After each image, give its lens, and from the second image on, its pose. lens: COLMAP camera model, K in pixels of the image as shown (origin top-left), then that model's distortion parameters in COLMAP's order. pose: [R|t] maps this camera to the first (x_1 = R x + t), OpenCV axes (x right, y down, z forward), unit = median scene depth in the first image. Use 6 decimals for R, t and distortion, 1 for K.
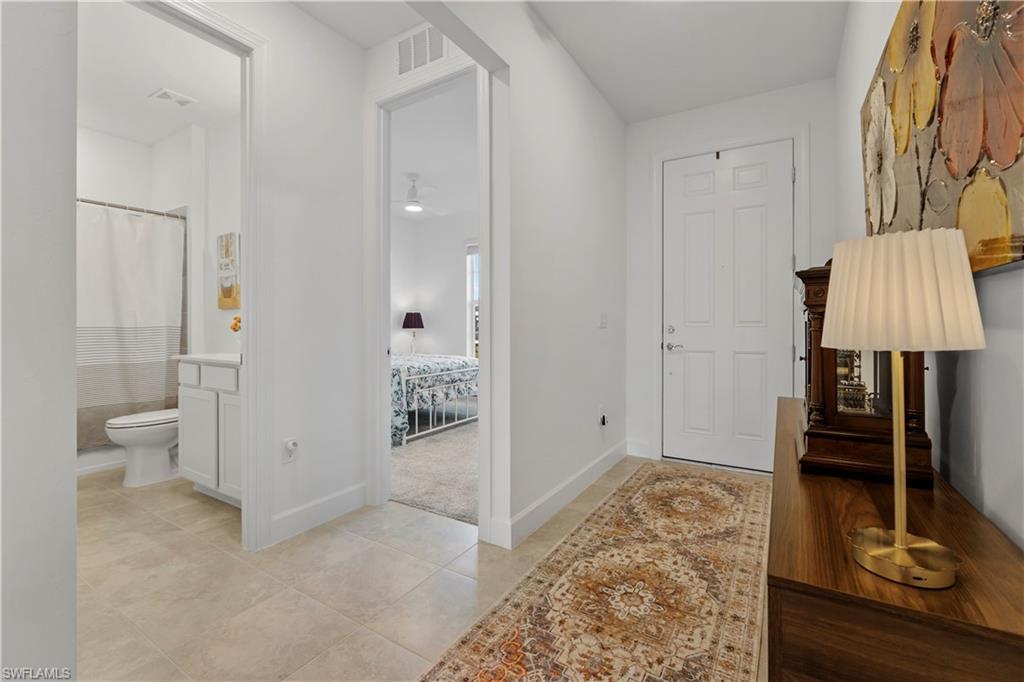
lens RADIAL K [[440.0, 0, 508.0], [0, 440.0, 331.7], [0, 0, 1]] dist [-0.006360, -0.000850]
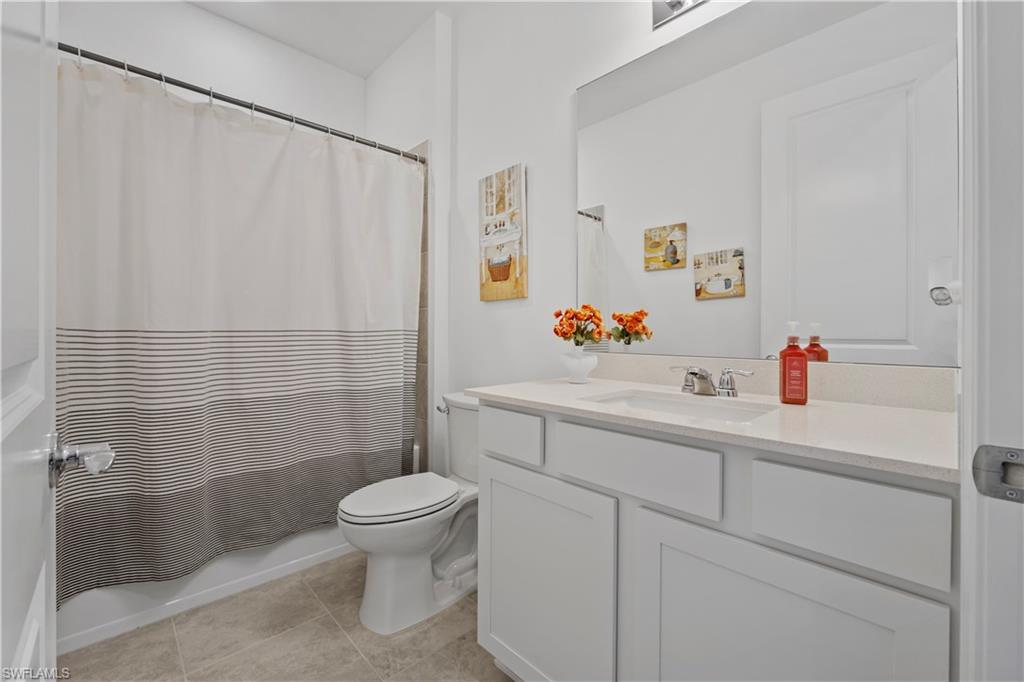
lens RADIAL K [[440.0, 0, 517.6], [0, 440.0, 337.6], [0, 0, 1]] dist [-0.006360, -0.000850]
pose [[0.966673, 0.002205, -0.256004, -0.468969], [-0.001688, 0.999996, 0.002238, -0.003336], [0.256007, -0.001731, 0.966673, 0.440758]]
